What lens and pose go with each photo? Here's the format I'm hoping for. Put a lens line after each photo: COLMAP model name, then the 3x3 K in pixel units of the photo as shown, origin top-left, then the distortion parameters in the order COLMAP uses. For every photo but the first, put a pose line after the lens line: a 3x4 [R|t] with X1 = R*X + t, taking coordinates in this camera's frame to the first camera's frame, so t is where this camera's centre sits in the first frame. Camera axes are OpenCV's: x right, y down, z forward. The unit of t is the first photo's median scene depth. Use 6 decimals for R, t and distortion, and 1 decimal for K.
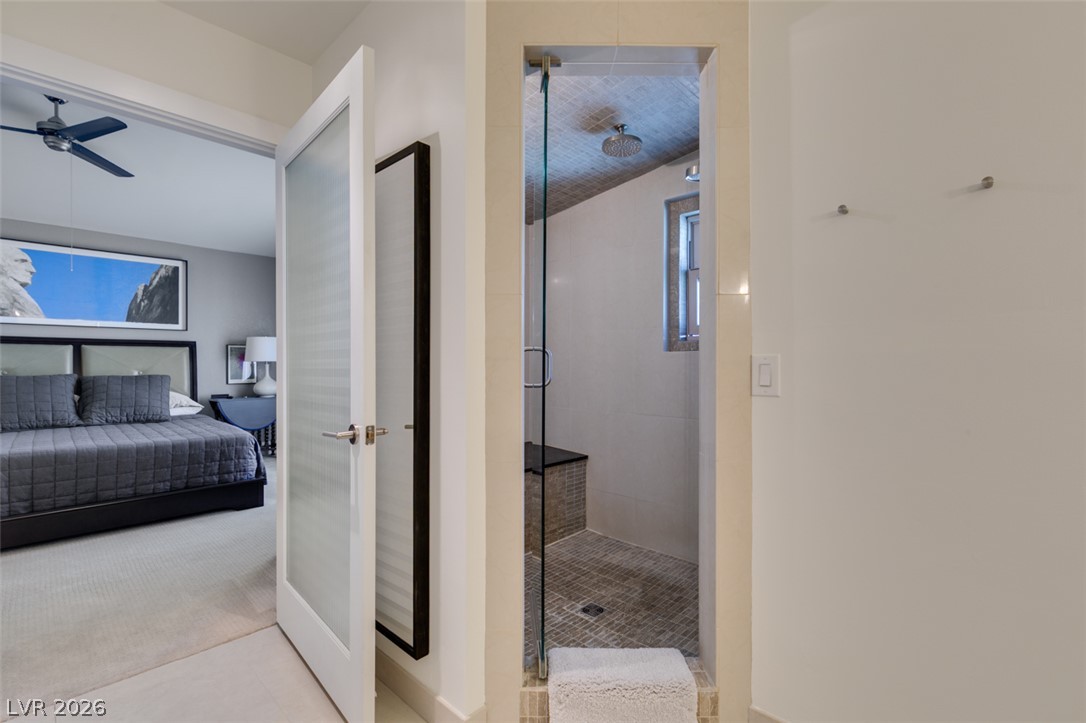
lens RADIAL K [[483.2, 0, 540.8], [0, 483.2, 365.1], [0, 0, 1]] dist [0.002149, -0.000509]
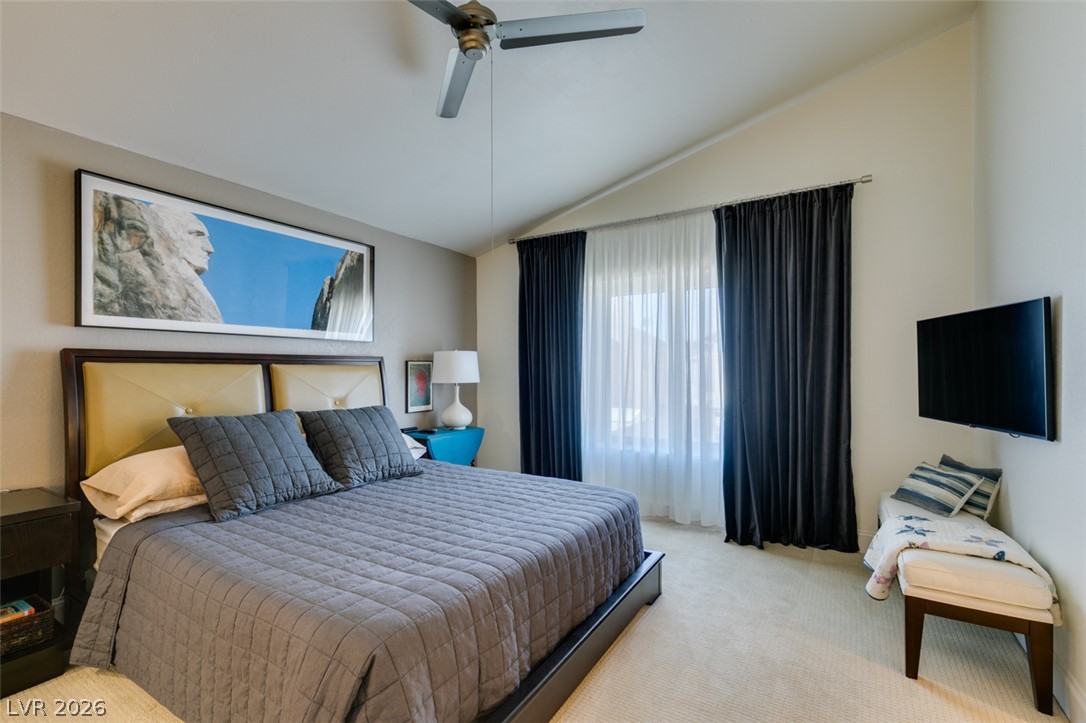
lens RADIAL K [[485.4, 0, 541.0], [0, 485.4, 368.4], [0, 0, 1]] dist [0.004033, -0.000516]
pose [[0.977571, 0.000669, 0.210603, -0.741697], [-0.000026, 0.999995, -0.003057, -0.034221], [-0.210604, 0.002983, 0.977567, 0.268835]]
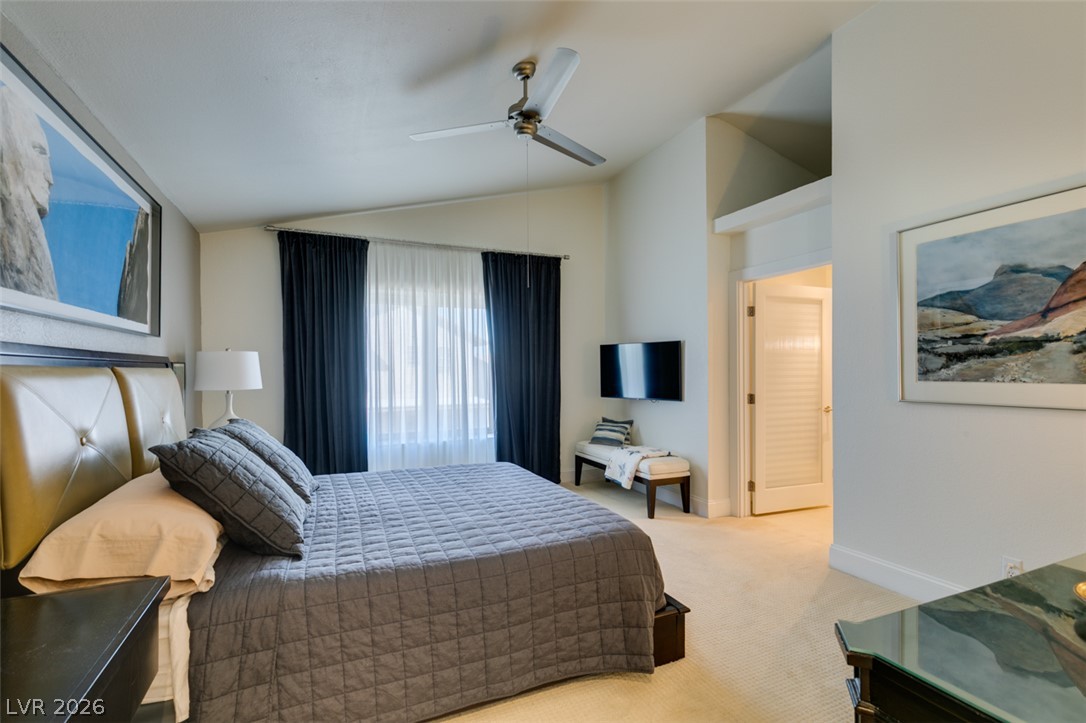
lens RADIAL K [[485.4, 0, 541.0], [0, 485.4, 368.4], [0, 0, 1]] dist [0.004033, -0.000516]
pose [[0.380165, 0.002339, 0.924916, -1.242395], [0.005866, 0.999971, -0.004940, -0.036221], [-0.924900, 0.007304, 0.380140, 0.472252]]
